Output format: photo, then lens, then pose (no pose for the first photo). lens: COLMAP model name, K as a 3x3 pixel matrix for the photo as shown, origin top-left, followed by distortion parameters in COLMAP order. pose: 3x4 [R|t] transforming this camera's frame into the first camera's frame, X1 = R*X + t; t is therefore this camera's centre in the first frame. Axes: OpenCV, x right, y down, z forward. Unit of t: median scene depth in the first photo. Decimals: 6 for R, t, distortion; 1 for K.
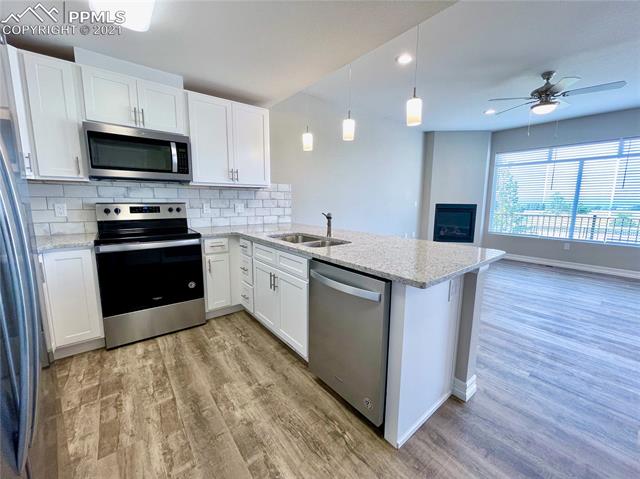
lens RADIAL K [[259.1, 0, 321.5], [0, 259.1, 236.9], [0, 0, 1]] dist [-0.001905, 0.000161]
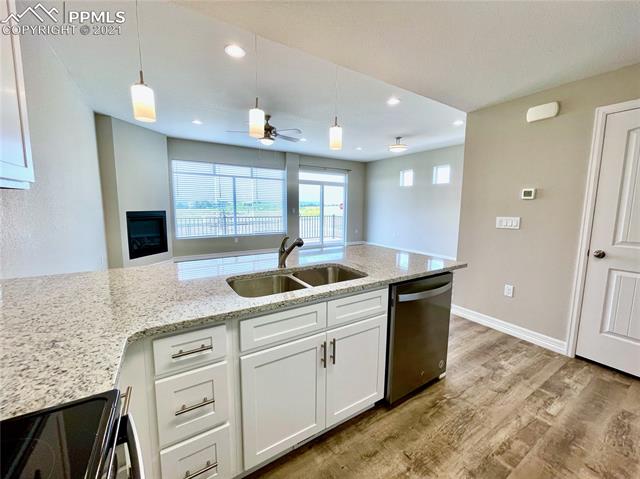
lens RADIAL K [[259.1, 0, 321.5], [0, 259.1, 236.9], [0, 0, 1]] dist [-0.001905, 0.000161]
pose [[0.115692, -0.129593, 0.984795, -0.678247], [0.130484, 0.984843, 0.114270, -0.158165], [-0.984677, 0.115280, 0.130848, 0.788159]]
